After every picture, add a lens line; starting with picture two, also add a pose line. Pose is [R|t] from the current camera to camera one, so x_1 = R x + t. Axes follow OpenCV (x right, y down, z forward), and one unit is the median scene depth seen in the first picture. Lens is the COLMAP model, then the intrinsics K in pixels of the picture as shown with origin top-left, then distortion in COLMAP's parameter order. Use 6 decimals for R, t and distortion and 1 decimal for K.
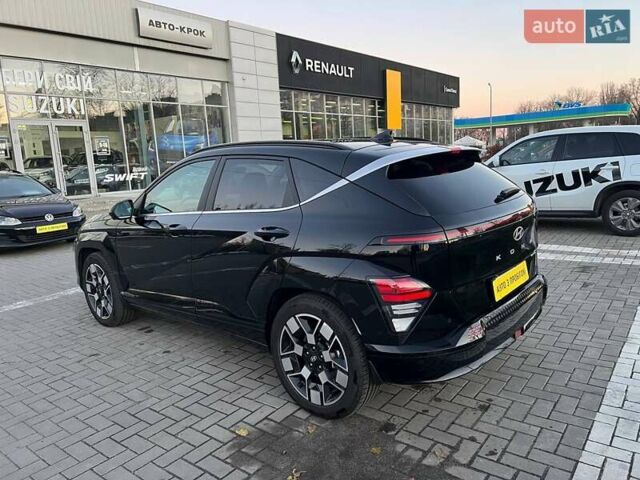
lens RADIAL K [[481.5, 0, 323.8], [0, 481.5, 236.3], [0, 0, 1]] dist [0.057035, -0.068493]
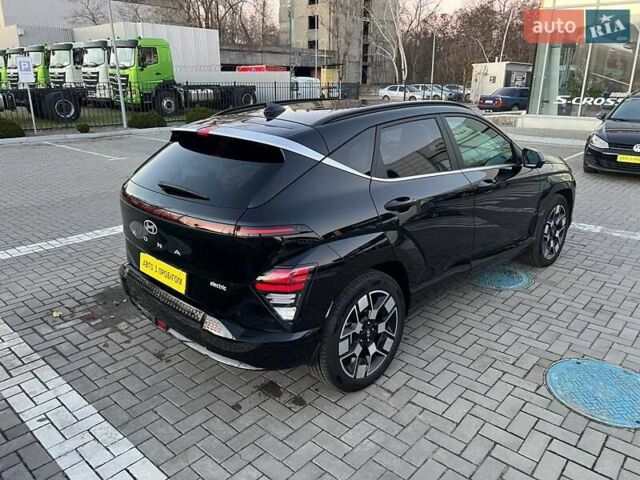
lens RADIAL K [[481.5, 0, 323.8], [0, 481.5, 236.3], [0, 0, 1]] dist [0.057035, -0.068493]
pose [[-0.072289, 0.361674, -0.929498, 0.888381], [-0.163222, 0.915082, 0.368759, -0.278611], [0.983937, 0.178372, -0.007118, 0.934186]]
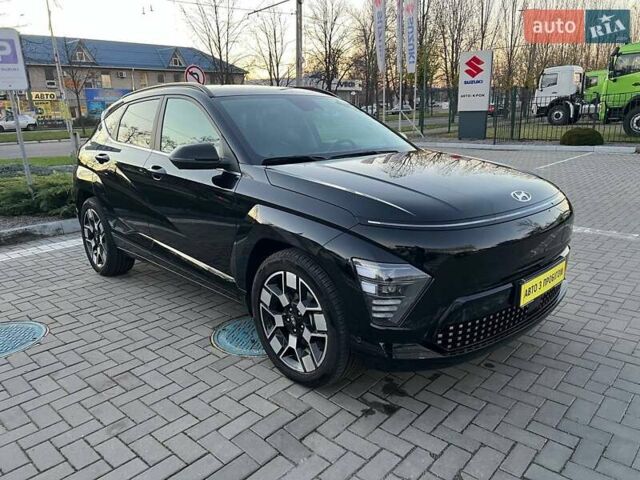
lens RADIAL K [[481.5, 0, 323.8], [0, 481.5, 236.3], [0, 0, 1]] dist [0.057035, -0.068493]
pose [[-0.992551, 0.061287, 0.105293, -0.342991], [0.098790, 0.910650, 0.401195, -0.291721], [-0.071297, 0.408608, -0.909921, 1.975739]]
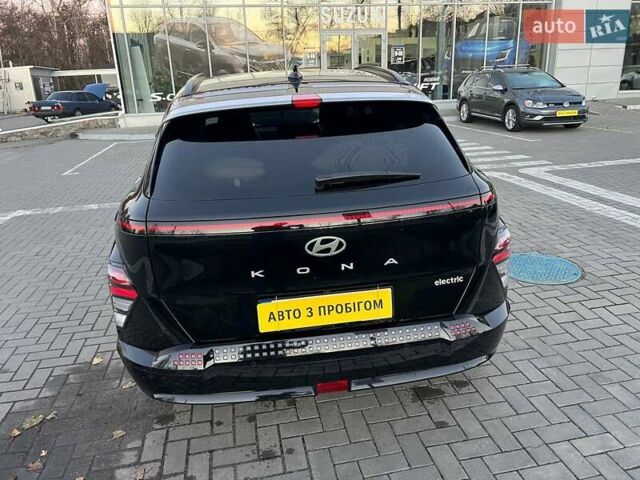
lens RADIAL K [[481.5, 0, 323.8], [0, 481.5, 236.3], [0, 0, 1]] dist [0.057035, -0.068493]
pose [[0.751975, 0.232759, -0.616731, 0.545848], [-0.114186, 0.967437, 0.225893, -0.111951], [0.649227, -0.099444, 0.754066, 0.360219]]
